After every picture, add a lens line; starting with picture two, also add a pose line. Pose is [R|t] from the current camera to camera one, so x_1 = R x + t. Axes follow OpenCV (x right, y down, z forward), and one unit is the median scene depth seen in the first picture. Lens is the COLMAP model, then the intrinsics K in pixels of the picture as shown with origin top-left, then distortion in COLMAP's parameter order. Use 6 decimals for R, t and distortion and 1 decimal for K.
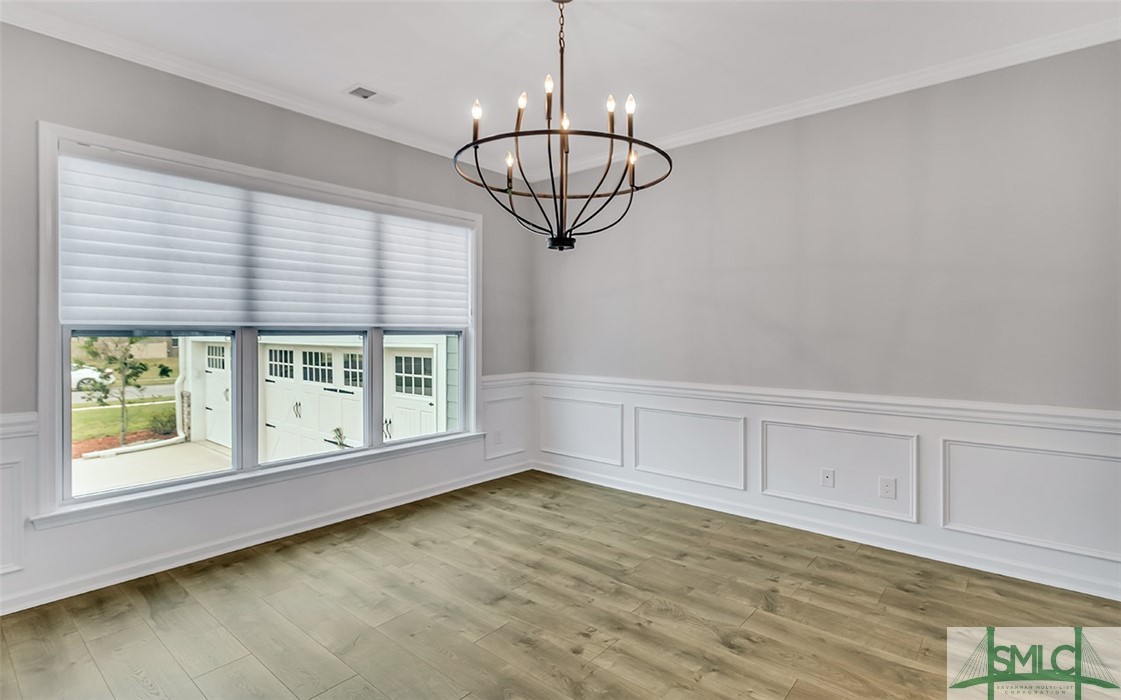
lens RADIAL K [[531.5, 0, 561.1], [0, 531.5, 333.5], [0, 0, 1]] dist [-0.000703, -0.000095]
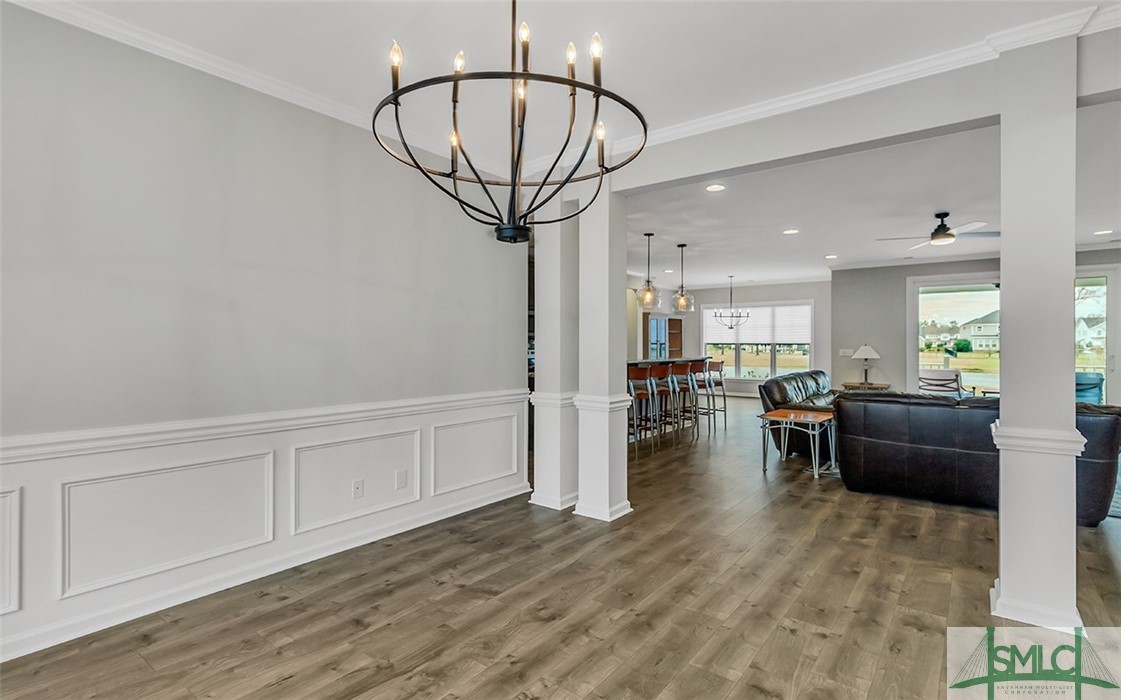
lens RADIAL K [[545.6, 0, 560.8], [0, 545.6, 353.3], [0, 0, 1]] dist [0.002986, 0.000263]
pose [[-0.042376, -0.014933, 0.998990, -0.600649], [-0.000332, 0.999888, 0.014933, -0.000906], [-0.999102, 0.000301, -0.042376, 0.728244]]
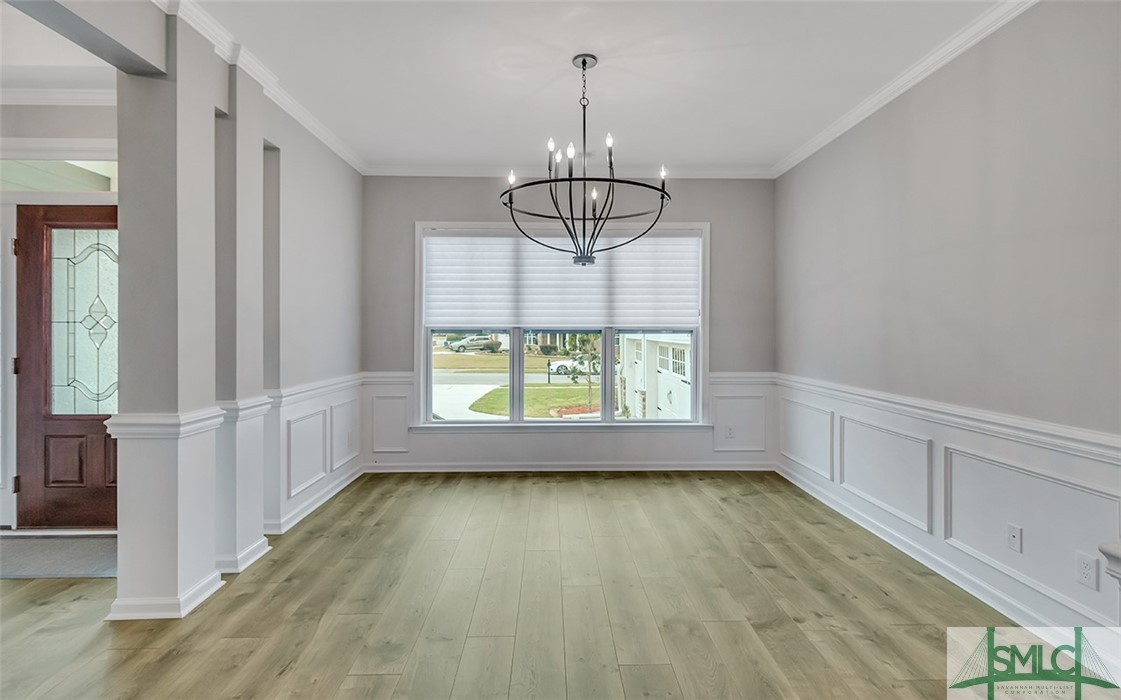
lens RADIAL K [[535.3, 0, 573.7], [0, 535.3, 332.1], [0, 0, 1]] dist [-0.003101, -0.000366]
pose [[0.673690, 0.002485, -0.739010, 0.696593], [-0.003720, 0.999993, -0.000028, 0.000184], [0.739004, 0.002768, 0.673695, 0.096933]]
